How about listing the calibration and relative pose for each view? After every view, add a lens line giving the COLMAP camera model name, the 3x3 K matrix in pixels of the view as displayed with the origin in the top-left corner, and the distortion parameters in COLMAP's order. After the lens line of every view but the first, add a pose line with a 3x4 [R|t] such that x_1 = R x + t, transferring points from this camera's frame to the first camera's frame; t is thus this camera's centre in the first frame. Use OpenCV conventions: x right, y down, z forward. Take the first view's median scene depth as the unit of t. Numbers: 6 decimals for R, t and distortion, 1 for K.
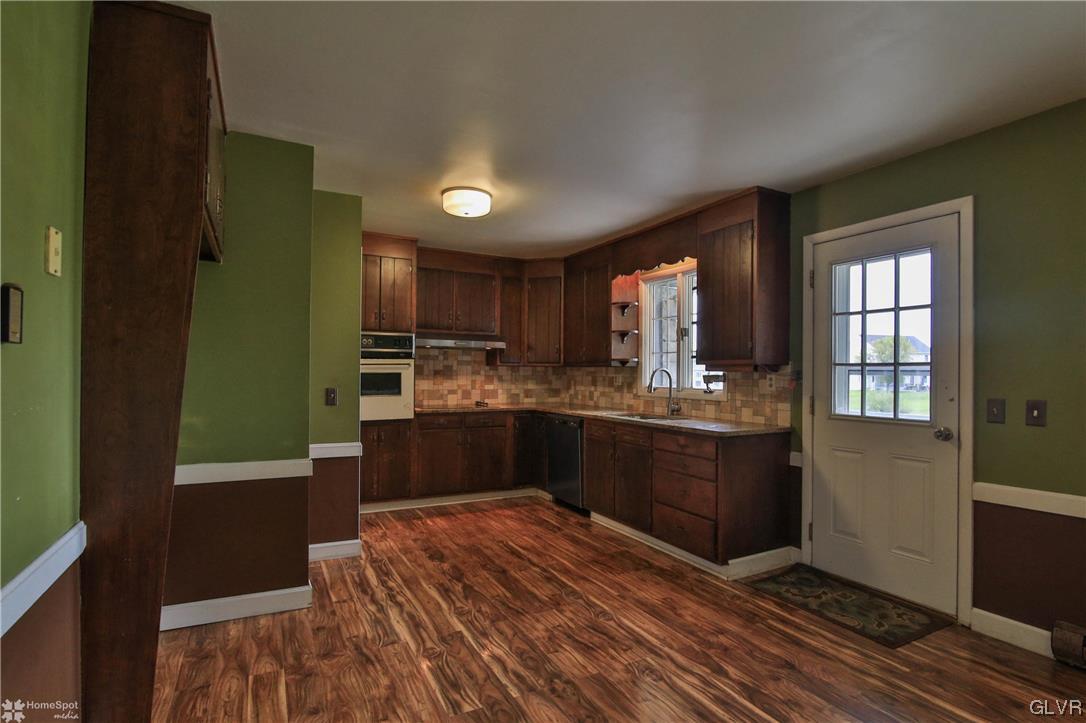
lens RADIAL K [[530.6, 0, 538.7], [0, 530.6, 365.6], [0, 0, 1]] dist [-0.015216, -0.000700]
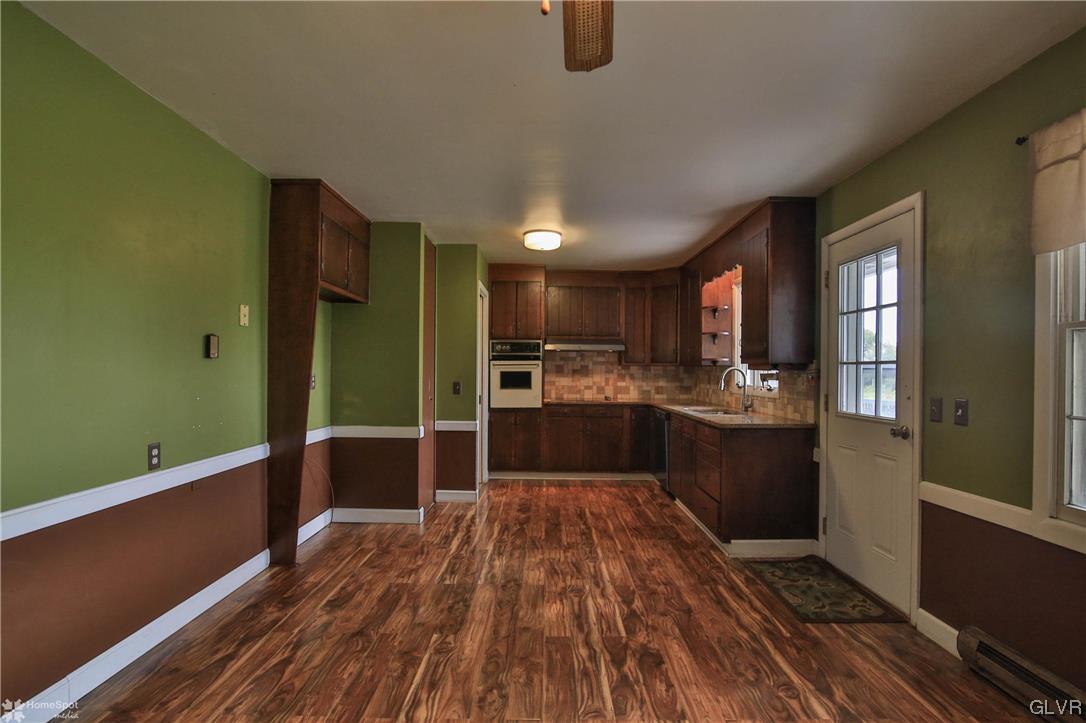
lens RADIAL K [[530.6, 0, 550.5], [0, 530.6, 365.0], [0, 0, 1]] dist [-0.015216, -0.000700]
pose [[0.887380, -0.005398, -0.461008, 0.533457], [0.005252, 0.999985, -0.001599, 0.000558], [0.461010, -0.001002, 0.887395, -0.162033]]
